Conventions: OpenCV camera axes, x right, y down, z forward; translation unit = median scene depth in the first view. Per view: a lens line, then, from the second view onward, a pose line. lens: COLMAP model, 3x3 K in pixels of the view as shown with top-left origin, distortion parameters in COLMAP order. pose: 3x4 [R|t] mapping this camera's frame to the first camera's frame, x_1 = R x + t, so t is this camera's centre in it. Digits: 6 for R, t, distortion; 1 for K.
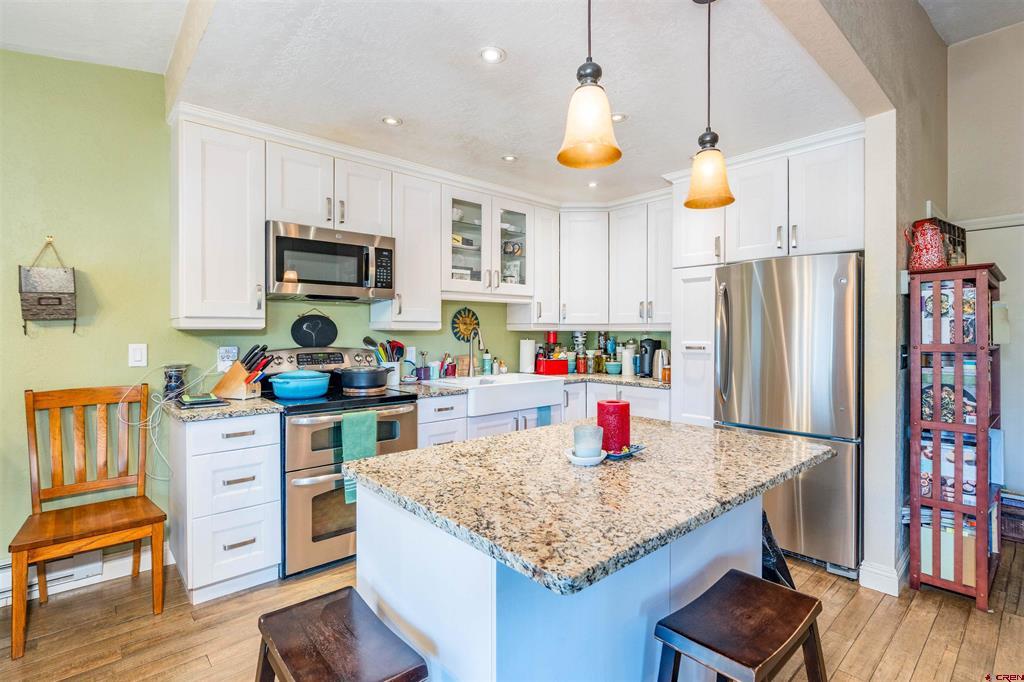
lens RADIAL K [[498.5, 0, 489.2], [0, 498.5, 332.1], [0, 0, 1]] dist [0.000049, 0.000658]
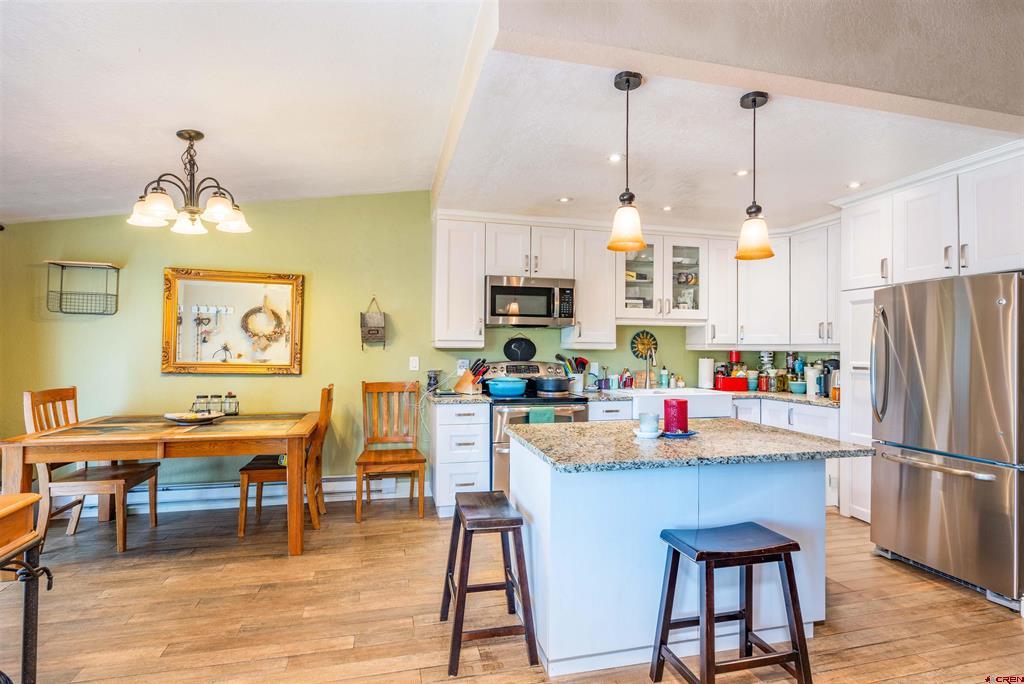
lens RADIAL K [[498.5, 0, 489.2], [0, 498.5, 333.1], [0, 0, 1]] dist [0.000049, 0.000658]
pose [[0.884783, -0.009099, -0.465914, 0.216973], [-0.007055, 0.999433, -0.032916, -0.001385], [0.465949, 0.032411, 0.884218, -0.264385]]
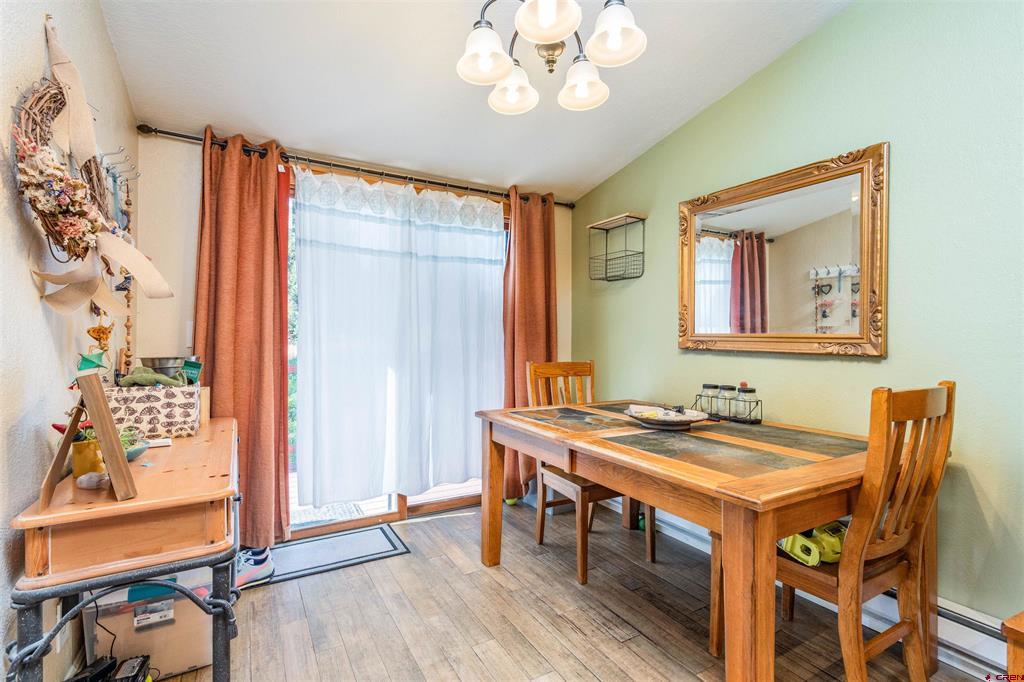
lens RADIAL K [[477.5, 0, 536.4], [0, 477.5, 341.0], [0, 0, 1]] dist [-0.031275, 0.000111]
pose [[-0.163179, -0.001208, -0.986596, -0.182773], [-0.002036, 0.999998, -0.000887, 0.047149], [0.986594, 0.001864, -0.163181, 0.314306]]
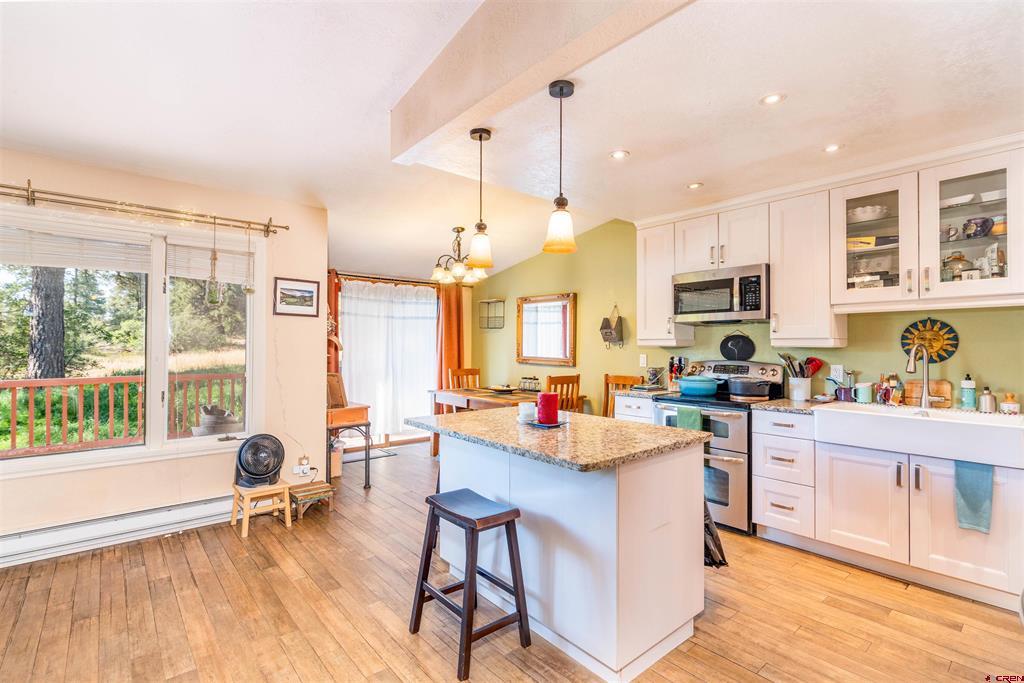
lens RADIAL K [[482.7, 0, 516.8], [0, 482.7, 336.9], [0, 0, 1]] dist [0.000439, 0.000258]
pose [[-0.018627, -0.019157, -0.999643, 0.860770], [-0.003179, 0.999812, -0.019101, -0.004281], [0.999821, 0.002823, -0.018684, 0.456899]]
